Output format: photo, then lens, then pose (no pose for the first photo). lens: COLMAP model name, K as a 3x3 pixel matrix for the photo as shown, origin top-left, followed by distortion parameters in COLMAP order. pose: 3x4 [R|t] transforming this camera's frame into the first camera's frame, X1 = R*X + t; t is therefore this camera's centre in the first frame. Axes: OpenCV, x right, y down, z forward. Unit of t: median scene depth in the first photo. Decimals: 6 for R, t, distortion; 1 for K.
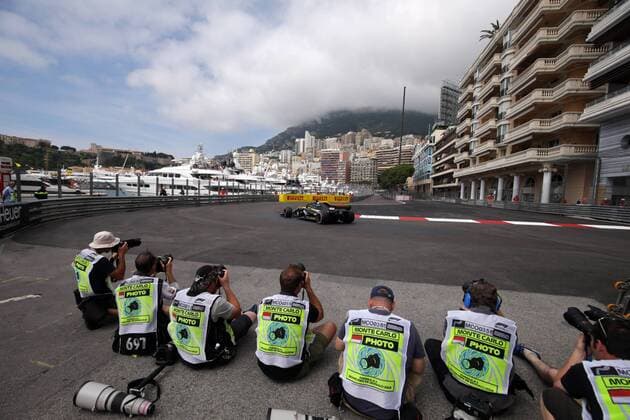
lens RADIAL K [[272.4, 0, 315.0], [0, 272.4, 210.0], [0, 0, 1]] dist [-0.000294, -0.000053]
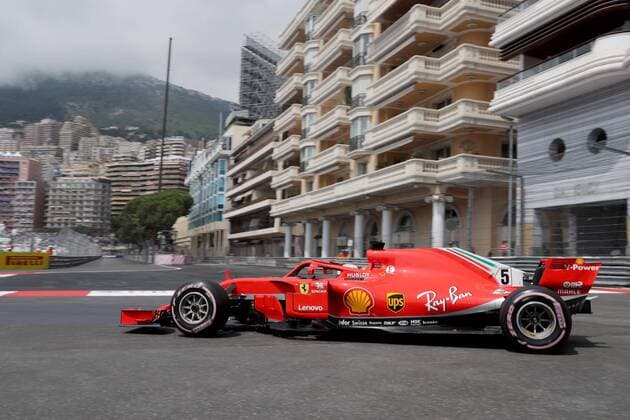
lens RADIAL K [[561.6, 0, 314.9], [0, 561.6, 199.8], [0, 0, 1]] dist [-0.000503, 0.003393]
pose [[0.838659, 0.041372, 0.543084, 0.007967], [0.044749, 0.988506, -0.144408, 0.006087], [-0.542816, 0.145412, 0.827168, 0.103784]]
